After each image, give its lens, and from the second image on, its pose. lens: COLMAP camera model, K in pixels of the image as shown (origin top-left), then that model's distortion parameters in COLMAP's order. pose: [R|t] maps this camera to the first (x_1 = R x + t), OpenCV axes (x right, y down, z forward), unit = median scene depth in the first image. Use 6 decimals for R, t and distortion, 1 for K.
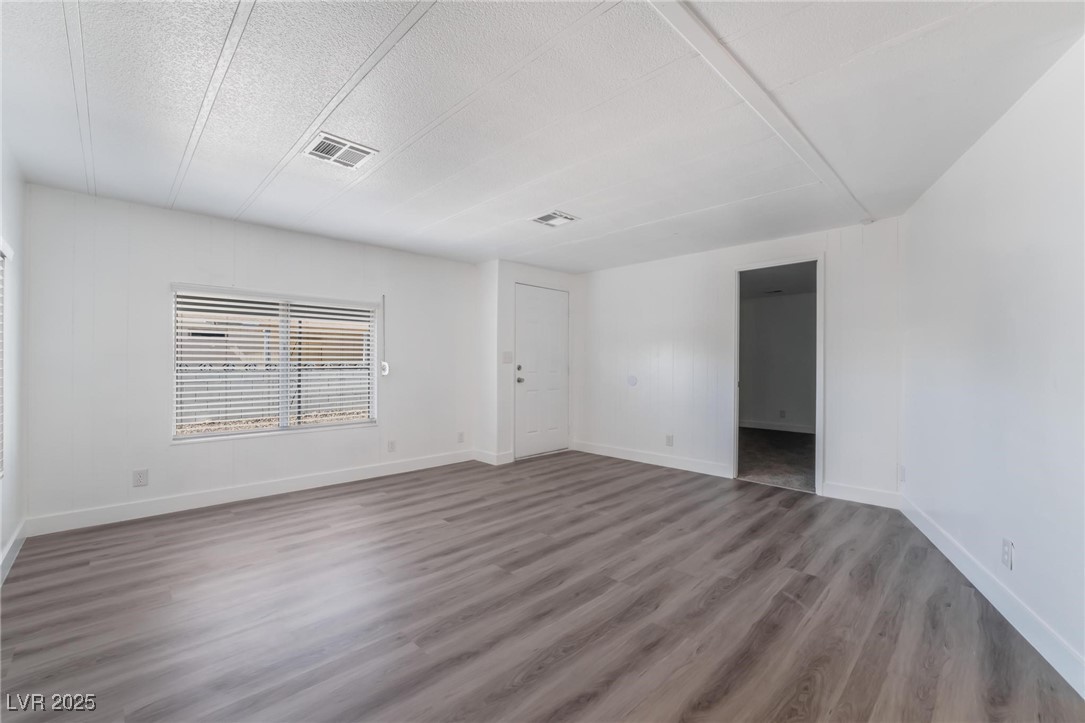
lens RADIAL K [[444.6, 0, 537.9], [0, 444.6, 356.0], [0, 0, 1]] dist [-0.011347, 0.000723]
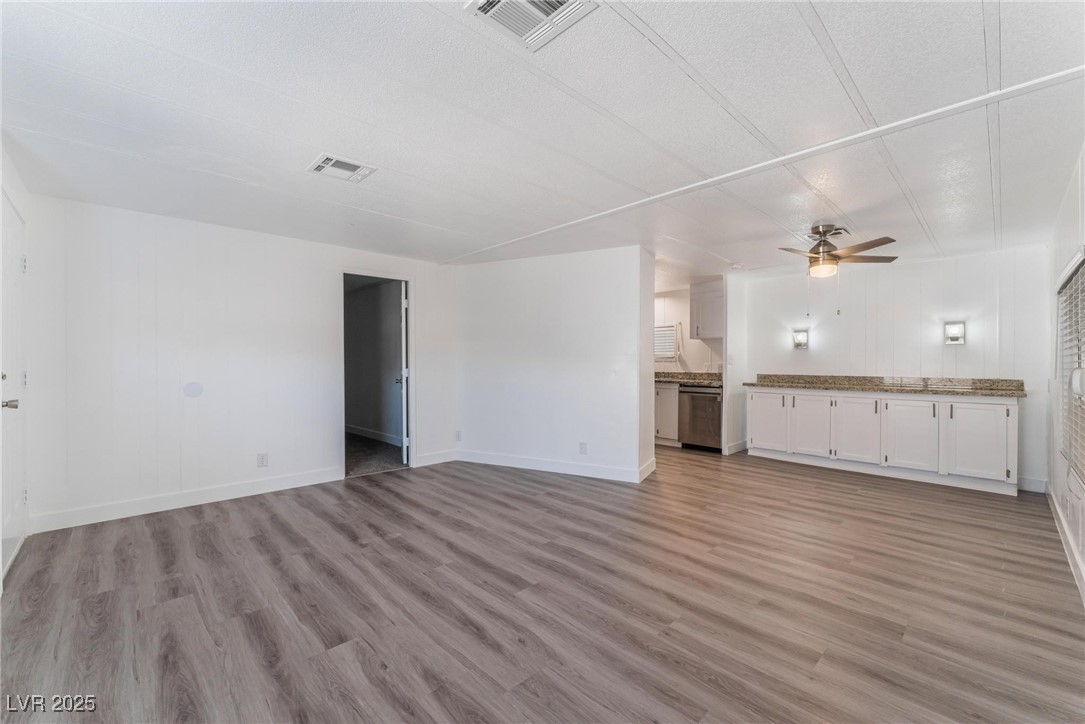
lens RADIAL K [[444.6, 0, 540.3], [0, 444.6, 365.8], [0, 0, 1]] dist [-0.011347, 0.000723]
pose [[0.012064, -0.008366, 0.999892, -0.887923], [-0.017109, 0.999817, 0.008572, 0.003057], [-0.999781, -0.017211, 0.011919, 0.852616]]
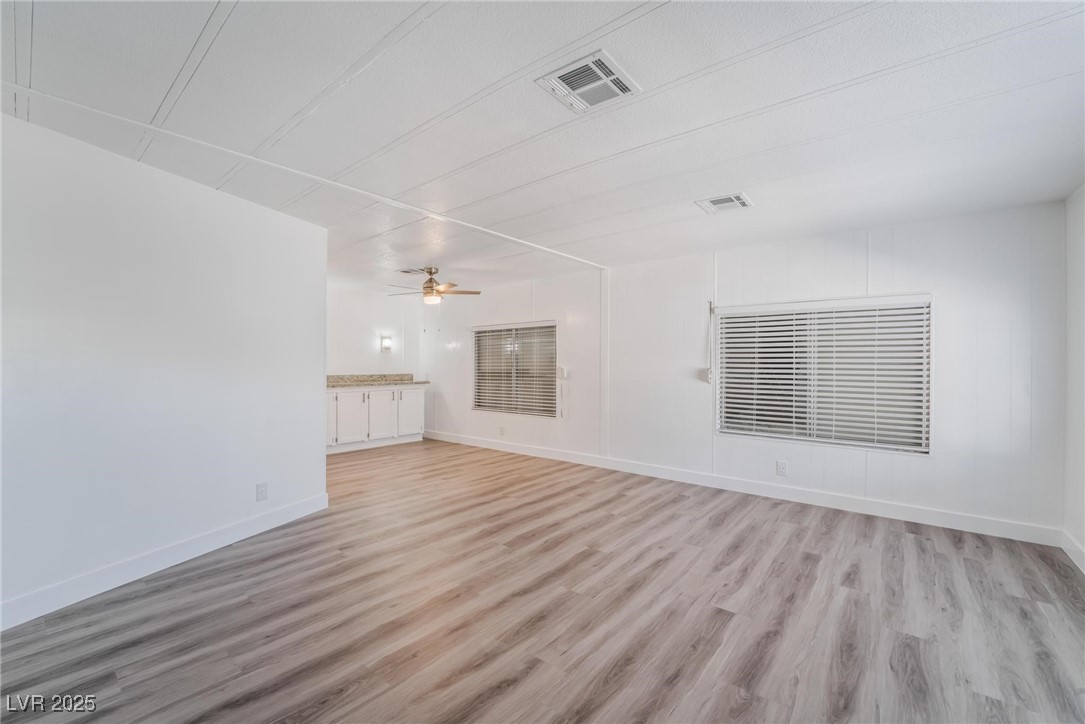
lens RADIAL K [[444.6, 0, 535.4], [0, 444.6, 362.4], [0, 0, 1]] dist [-0.011347, 0.000723]
pose [[-0.994953, -0.010172, -0.099828, 0.181947], [-0.008969, 0.999882, -0.012499, -0.002352], [0.099943, -0.011540, -0.994926, 1.909550]]
